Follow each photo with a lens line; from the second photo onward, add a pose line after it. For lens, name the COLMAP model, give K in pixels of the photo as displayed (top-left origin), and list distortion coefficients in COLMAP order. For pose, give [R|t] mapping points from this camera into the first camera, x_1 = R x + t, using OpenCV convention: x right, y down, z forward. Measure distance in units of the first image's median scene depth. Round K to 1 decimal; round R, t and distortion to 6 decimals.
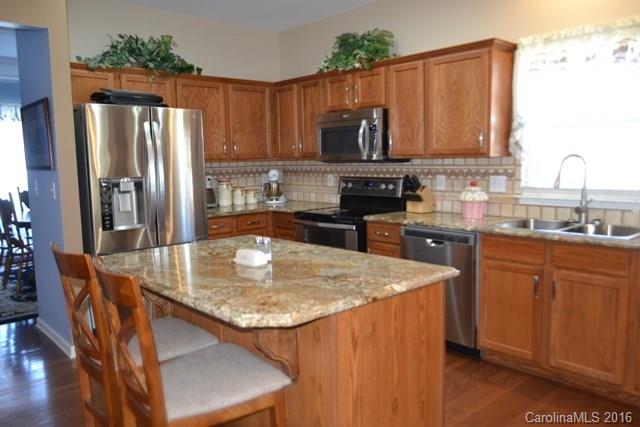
lens RADIAL K [[502.8, 0, 320.0], [0, 502.8, 213.5], [0, 0, 1]] dist [-0.009950, -0.000189]
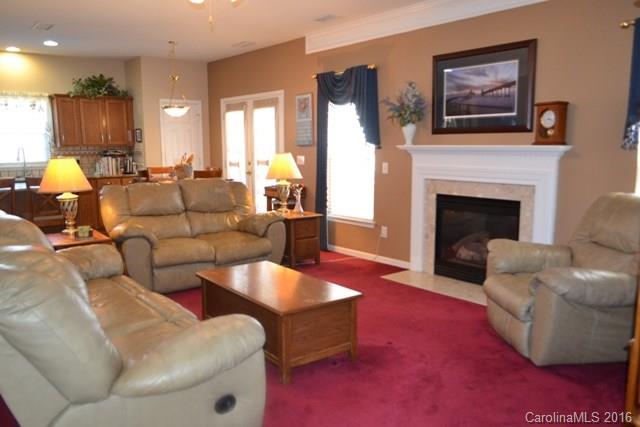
lens RADIAL K [[497.4, 0, 320.0], [0, 497.4, 213.5], [0, 0, 1]] dist [-0.007252, -0.001136]
pose [[0.055046, -0.120822, 0.991147, -1.334186], [0.120550, 0.986195, 0.113524, 0.069905], [-0.991180, 0.113234, 0.068851, -0.380273]]
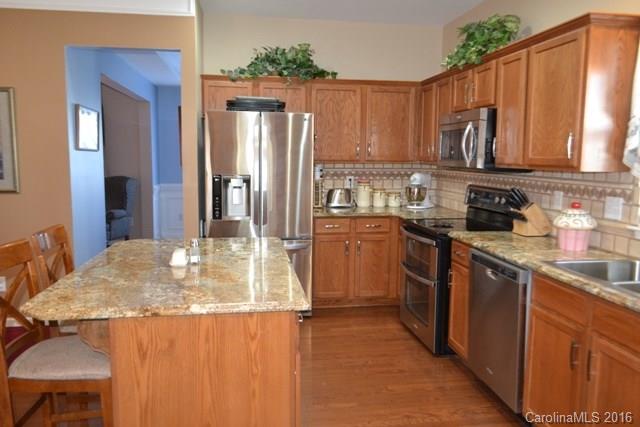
lens RADIAL K [[497.4, 0, 320.0], [0, 497.4, 213.5], [0, 0, 1]] dist [-0.007252, -0.001136]
pose [[0.839909, 0.091571, -0.534946, 0.349387], [-0.087663, 0.995610, 0.032789, -0.034051], [0.535600, 0.019355, 0.844250, 0.138844]]
